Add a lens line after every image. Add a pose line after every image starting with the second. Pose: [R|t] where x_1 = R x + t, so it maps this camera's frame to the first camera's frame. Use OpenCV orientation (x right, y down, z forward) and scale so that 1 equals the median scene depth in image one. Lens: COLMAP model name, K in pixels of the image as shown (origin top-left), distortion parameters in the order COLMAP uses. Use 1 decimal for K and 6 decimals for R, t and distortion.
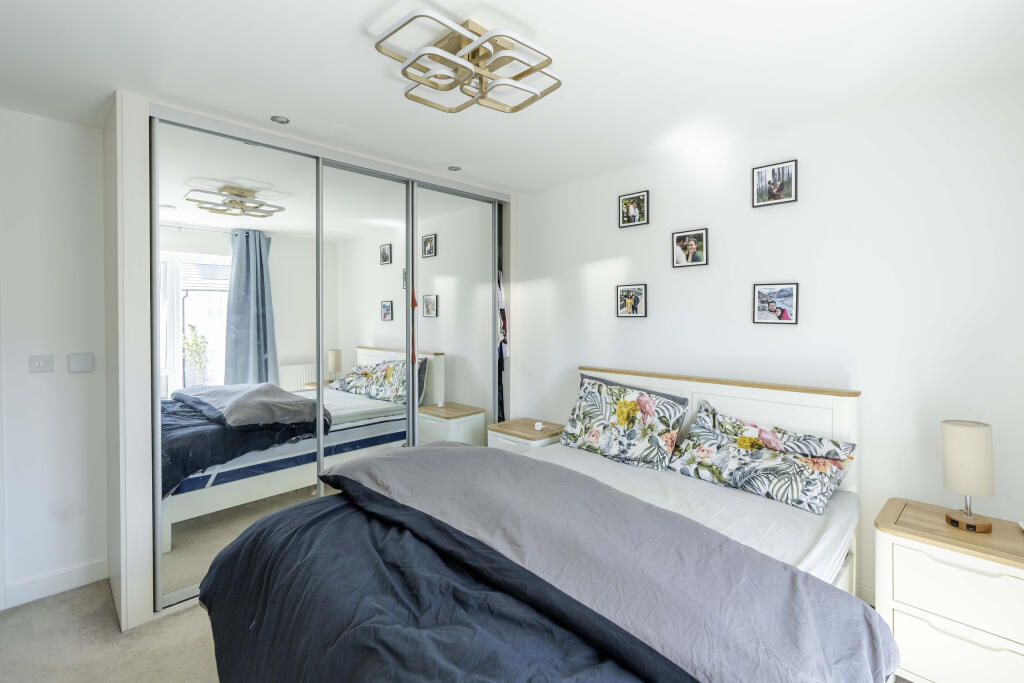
lens RADIAL K [[454.8, 0, 514.3], [0, 454.8, 320.2], [0, 0, 1]] dist [-0.000893, -0.000094]
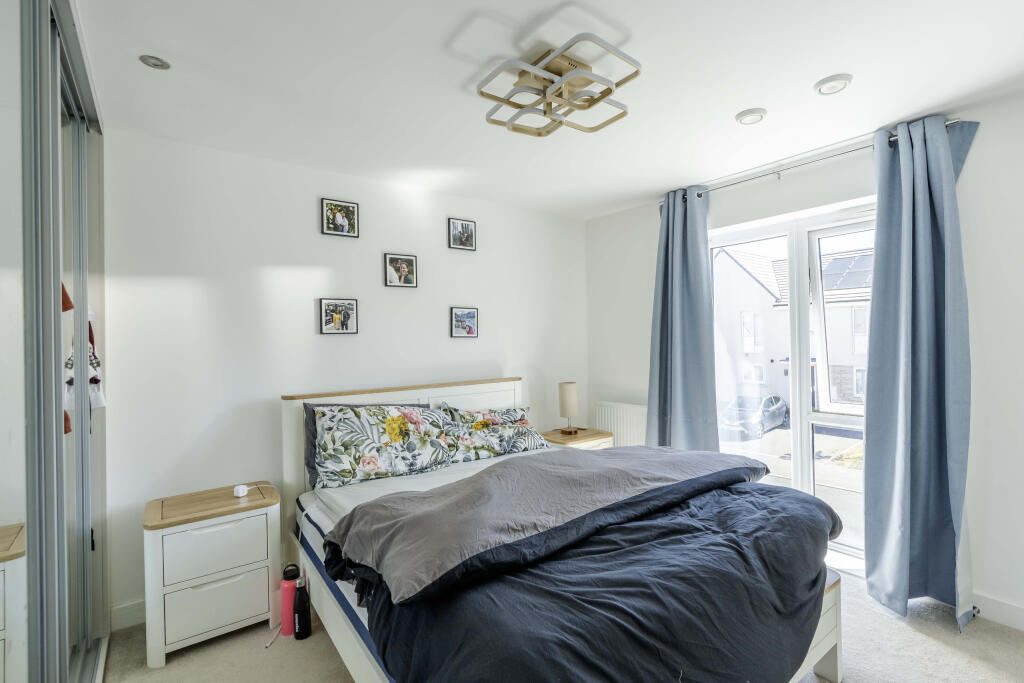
lens RADIAL K [[487.2, 0, 514.3], [0, 487.2, 336.3], [0, 0, 1]] dist [-0.001674, 0.000066]
pose [[0.152481, 0.001671, 0.988305, -0.738307], [0.027526, 0.999603, -0.005936, 0.015137], [-0.987923, 0.028109, 0.152375, 0.557203]]
